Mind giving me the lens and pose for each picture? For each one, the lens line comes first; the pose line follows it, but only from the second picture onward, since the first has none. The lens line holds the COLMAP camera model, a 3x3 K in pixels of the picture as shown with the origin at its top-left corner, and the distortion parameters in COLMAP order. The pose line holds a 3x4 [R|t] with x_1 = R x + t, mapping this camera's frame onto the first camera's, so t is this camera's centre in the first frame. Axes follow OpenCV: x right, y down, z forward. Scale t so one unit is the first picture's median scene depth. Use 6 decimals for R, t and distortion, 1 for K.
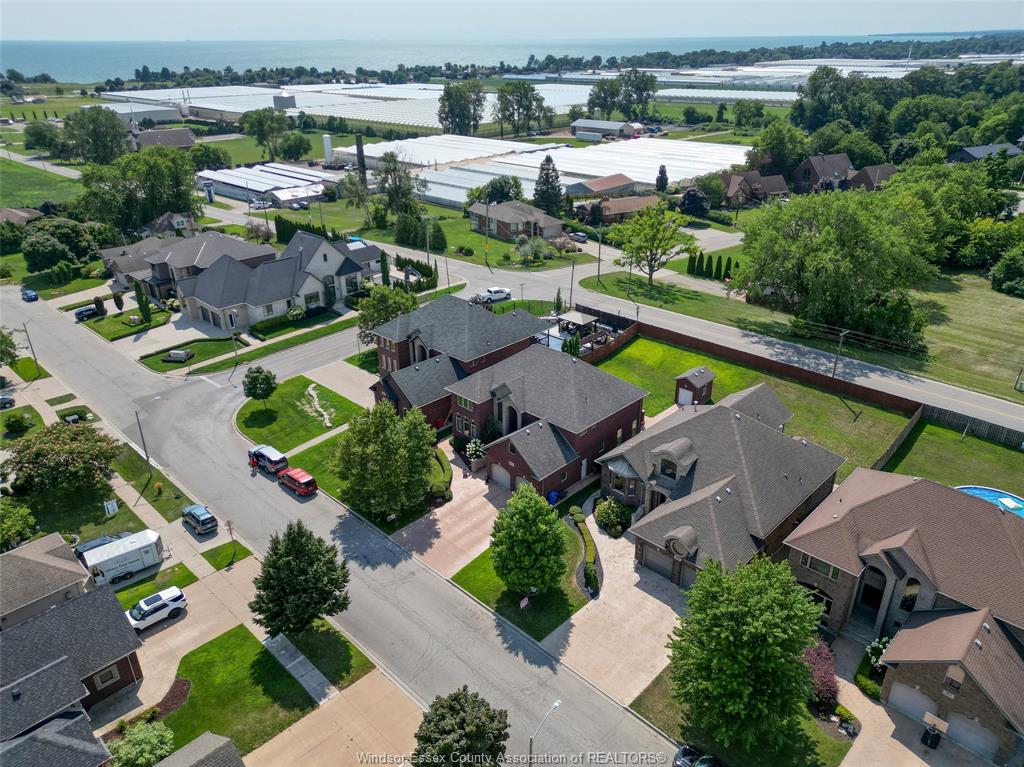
lens RADIAL K [[720.6, 0, 512.0], [0, 720.6, 383.5], [0, 0, 1]] dist [0.021929, -0.000841]
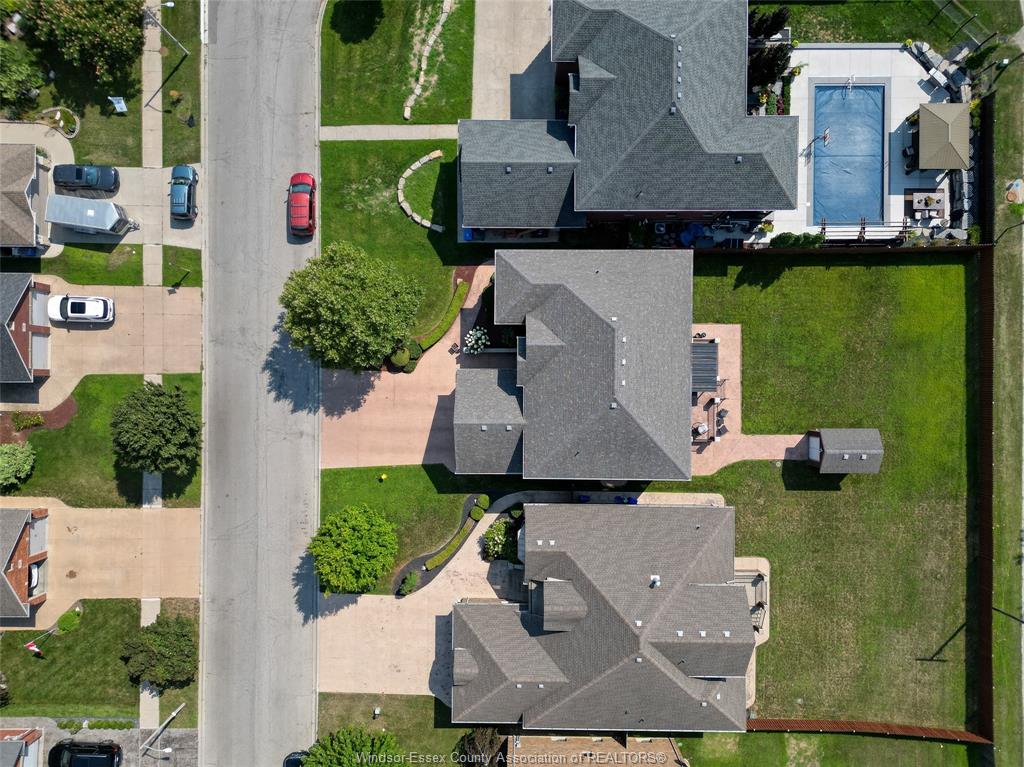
lens RADIAL K [[720.6, 0, 512.0], [0, 720.6, 383.5], [0, 0, 1]] dist [0.021929, -0.000841]
pose [[0.690360, 0.723448, 0.005024, 0.001927], [-0.310921, 0.290416, 0.904979, -0.322864], [0.653246, -0.626323, 0.425427, 0.363332]]
